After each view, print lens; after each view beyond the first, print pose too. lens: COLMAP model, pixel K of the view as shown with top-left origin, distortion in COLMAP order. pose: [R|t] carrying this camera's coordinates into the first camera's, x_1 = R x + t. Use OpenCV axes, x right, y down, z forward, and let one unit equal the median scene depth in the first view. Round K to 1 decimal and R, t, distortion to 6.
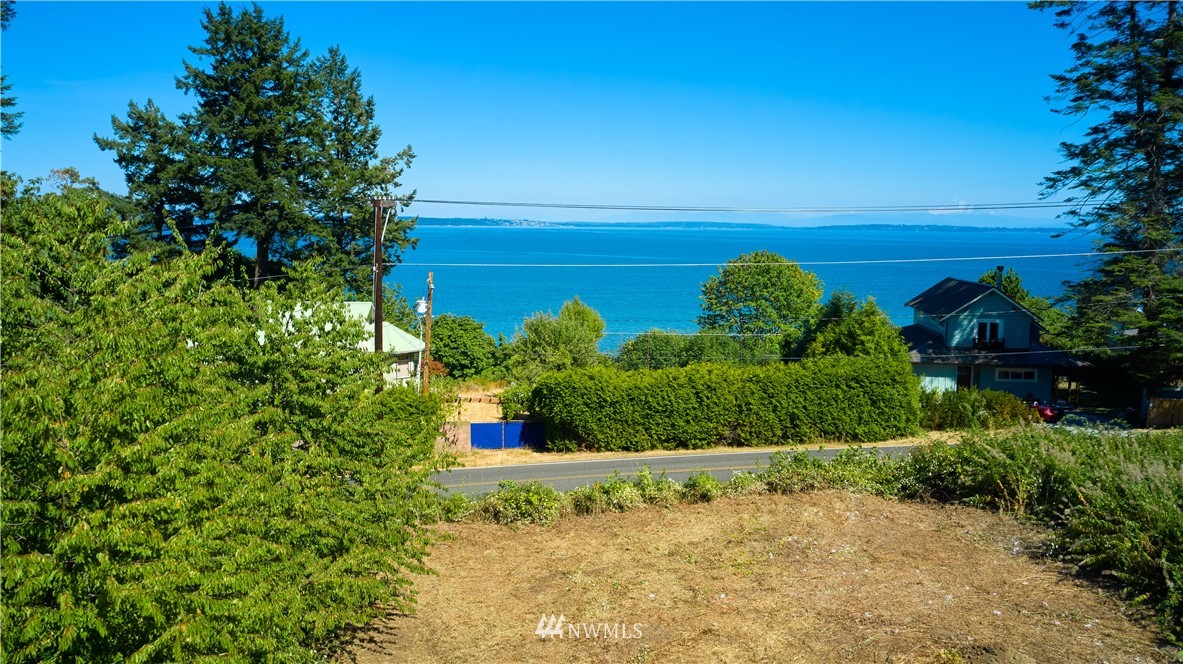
lens RADIAL K [[972.1, 0, 590.5], [0, 972.1, 330.1], [0, 0, 1]] dist [-0.003302, 0.006676]
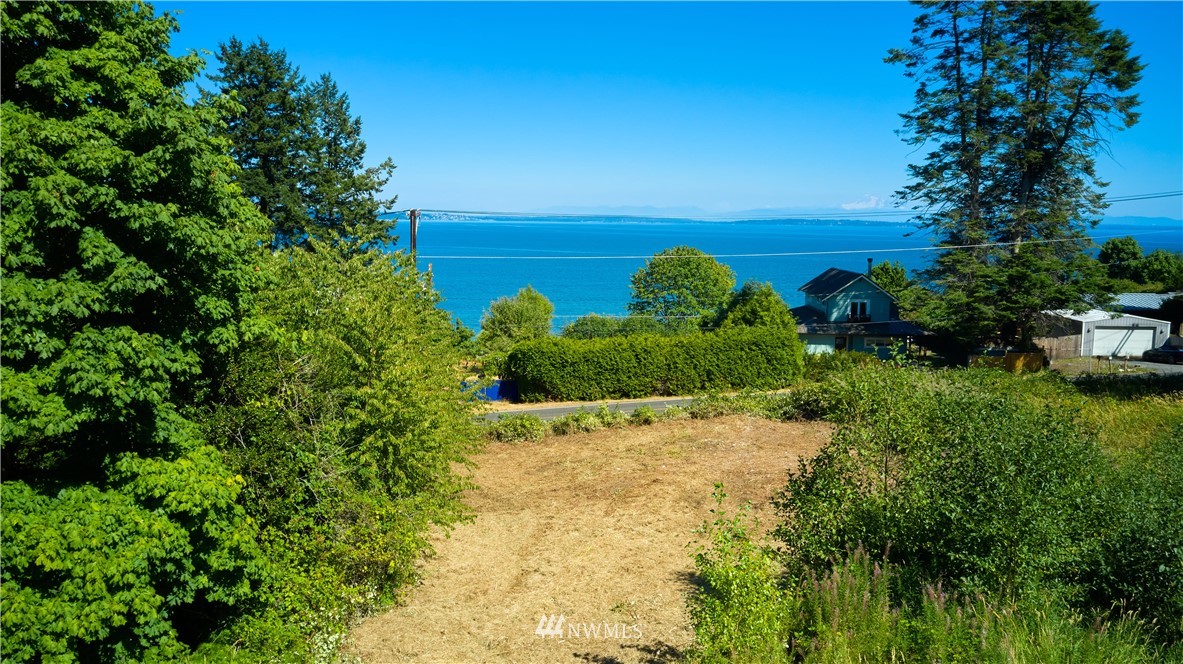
lens RADIAL K [[972.1, 0, 591.6], [0, 972.1, 331.8], [0, 0, 1]] dist [-0.003302, 0.006676]
pose [[0.996592, -0.007587, 0.082144, -0.054372], [0.006942, 0.999943, 0.008140, 0.020572], [-0.082201, -0.007542, 0.996587, -0.281530]]
